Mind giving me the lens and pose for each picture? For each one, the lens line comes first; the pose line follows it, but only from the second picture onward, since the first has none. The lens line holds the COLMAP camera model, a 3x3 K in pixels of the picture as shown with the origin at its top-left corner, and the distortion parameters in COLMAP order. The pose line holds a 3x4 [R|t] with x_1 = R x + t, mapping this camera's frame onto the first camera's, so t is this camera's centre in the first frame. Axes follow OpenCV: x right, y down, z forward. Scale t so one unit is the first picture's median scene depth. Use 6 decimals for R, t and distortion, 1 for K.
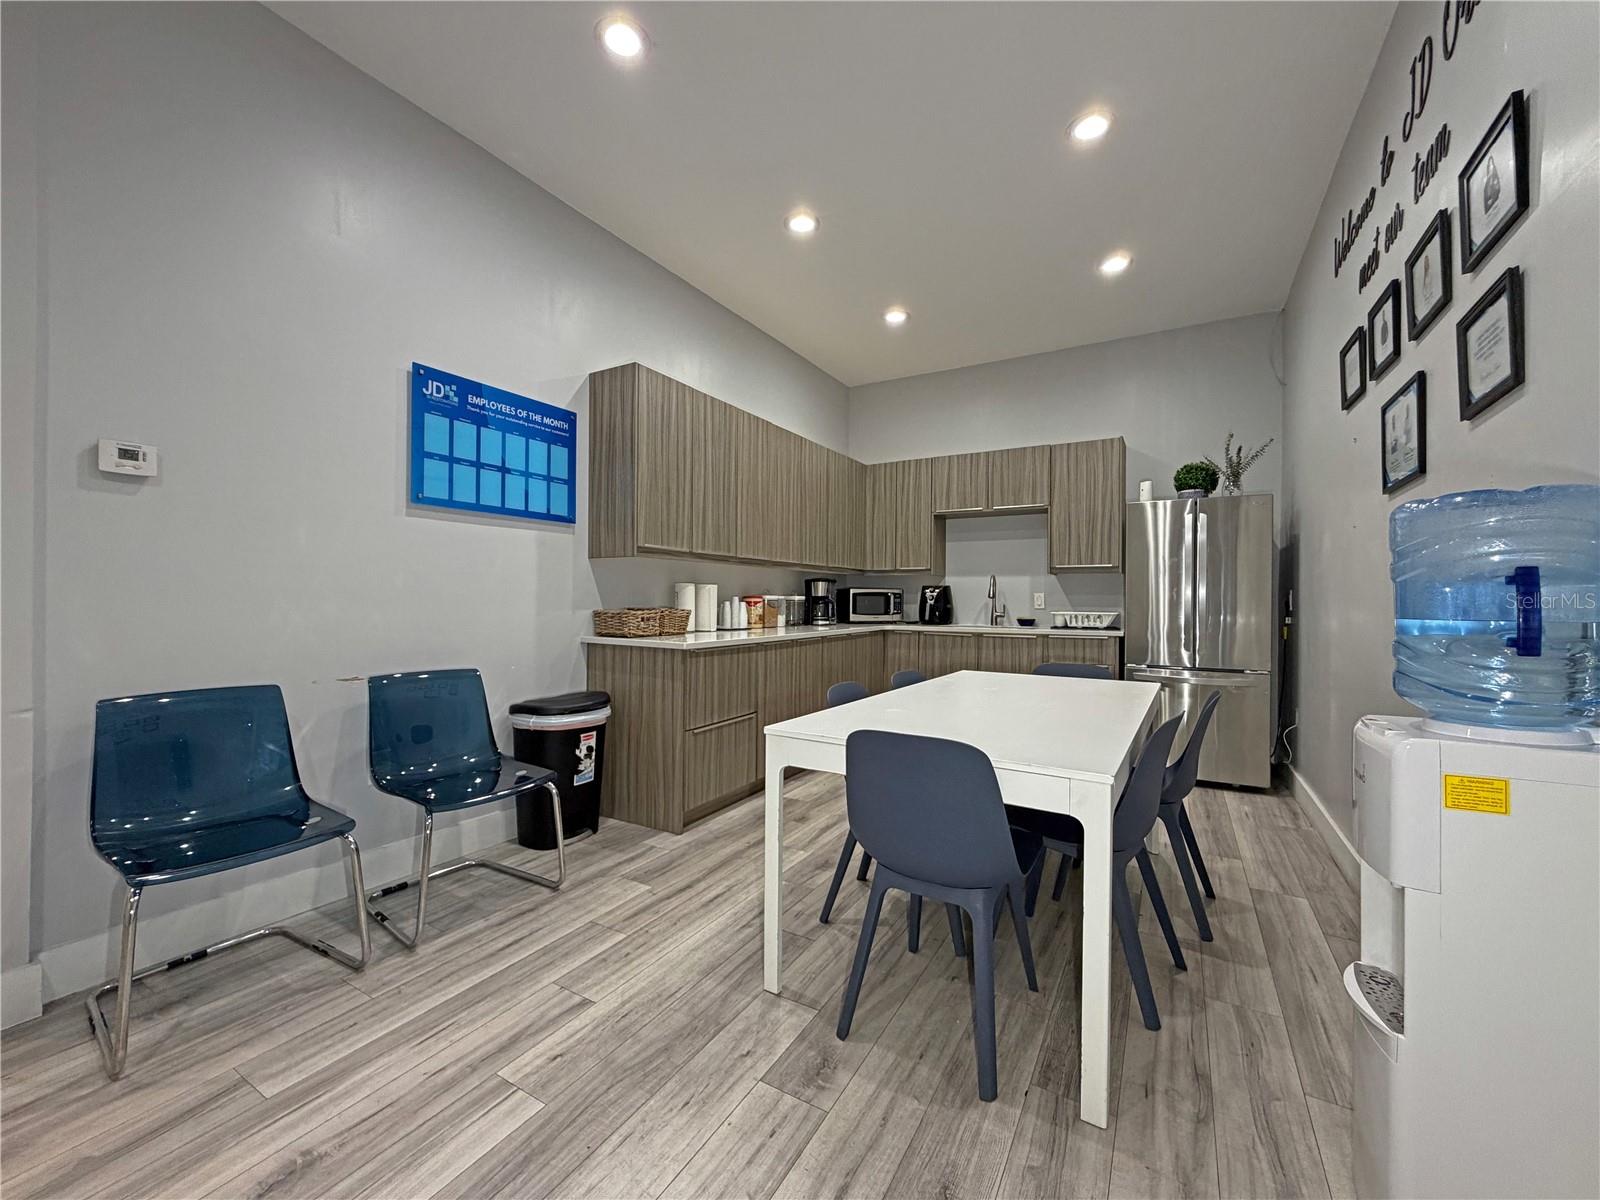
lens RADIAL K [[639.6, 0, 796.0], [0, 639.6, 597.4], [0, 0, 1]] dist [0.001036, -0.000466]
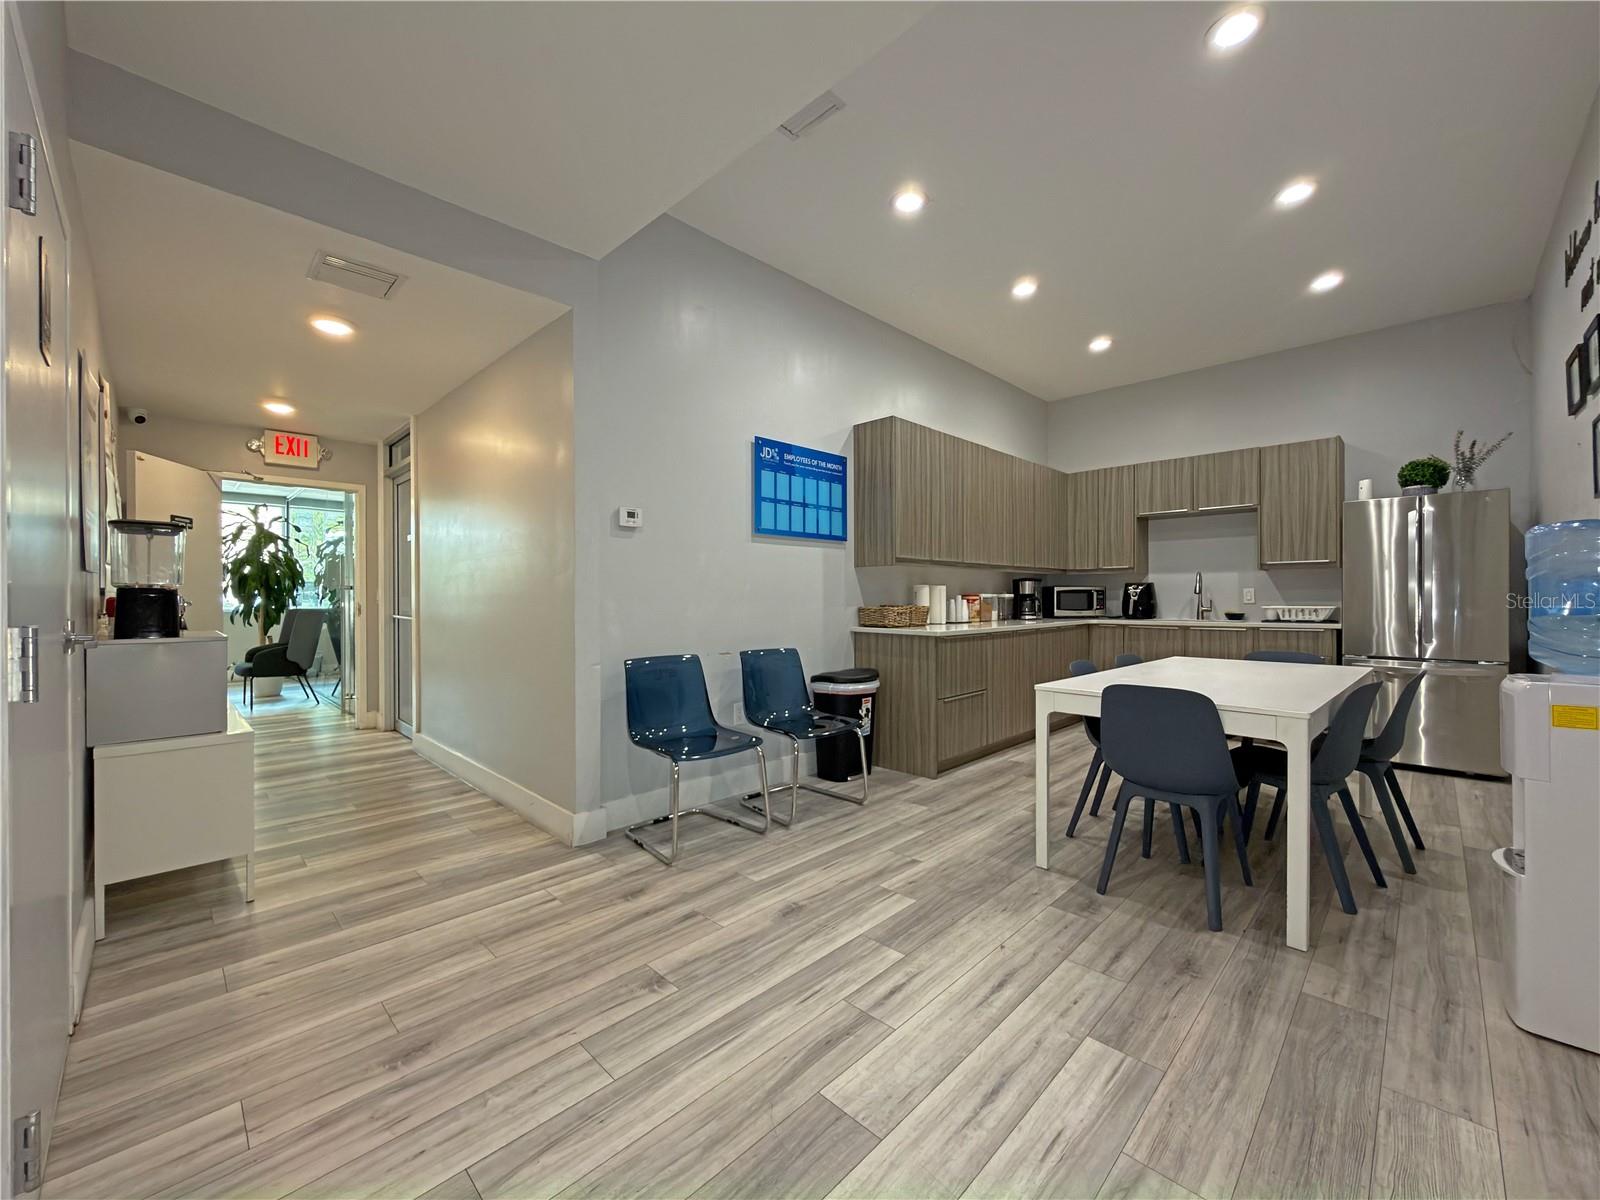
lens RADIAL K [[639.6, 0, 800.4], [0, 639.6, 597.1], [0, 0, 1]] dist [0.001036, -0.000466]
pose [[0.969747, -0.010459, -0.243888, -0.147366], [0.010965, 0.999940, 0.000714, -0.002358], [0.243866, -0.003367, 0.969803, -0.377446]]
